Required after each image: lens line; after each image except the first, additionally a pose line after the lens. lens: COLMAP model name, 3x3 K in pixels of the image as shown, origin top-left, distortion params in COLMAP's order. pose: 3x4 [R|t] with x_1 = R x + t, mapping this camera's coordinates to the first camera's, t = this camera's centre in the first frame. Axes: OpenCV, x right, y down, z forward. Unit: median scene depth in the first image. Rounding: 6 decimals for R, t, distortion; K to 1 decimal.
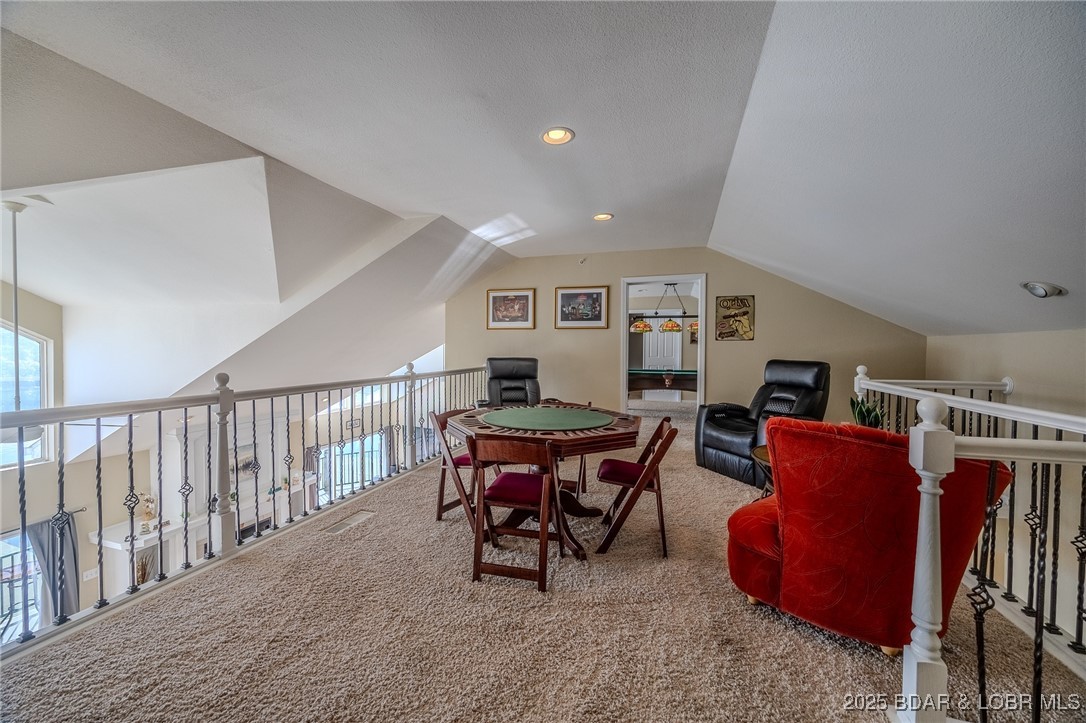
lens RADIAL K [[413.5, 0, 533.4], [0, 413.5, 360.8], [0, 0, 1]] dist [-0.003848, -0.000034]
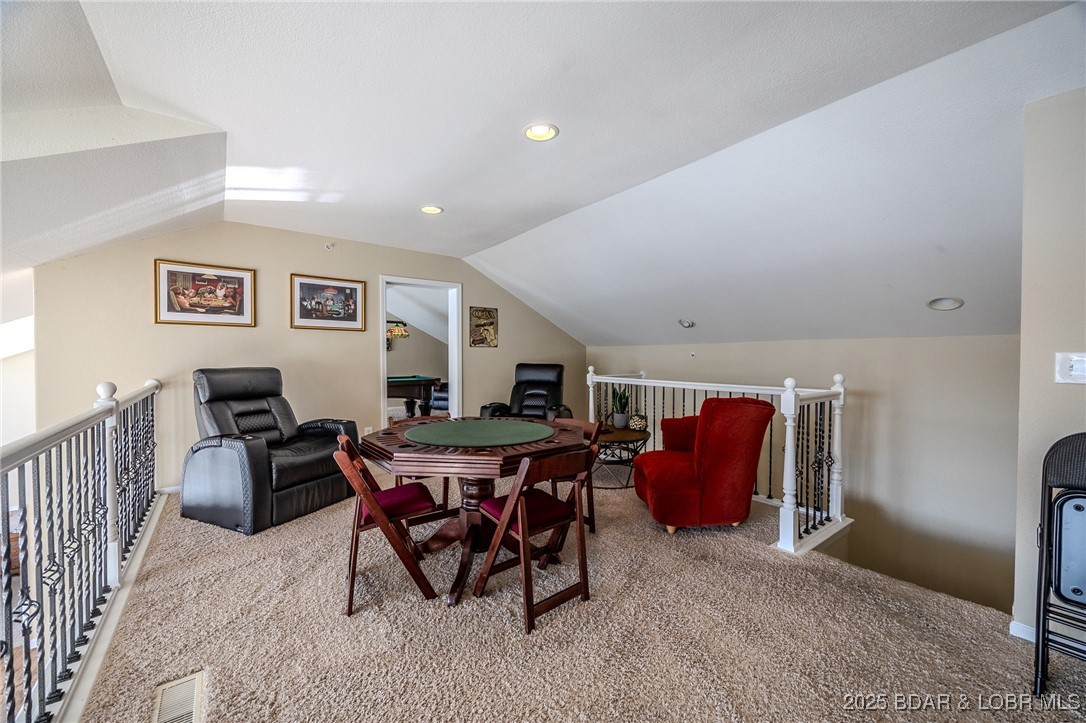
lens RADIAL K [[413.5, 0, 552.8], [0, 413.5, 365.7], [0, 0, 1]] dist [-0.003848, -0.000034]
pose [[0.561326, -0.023124, 0.827272, -0.347563], [0.025222, 0.999623, 0.010829, -0.005832], [-0.827211, 0.014787, 0.561697, 0.213083]]
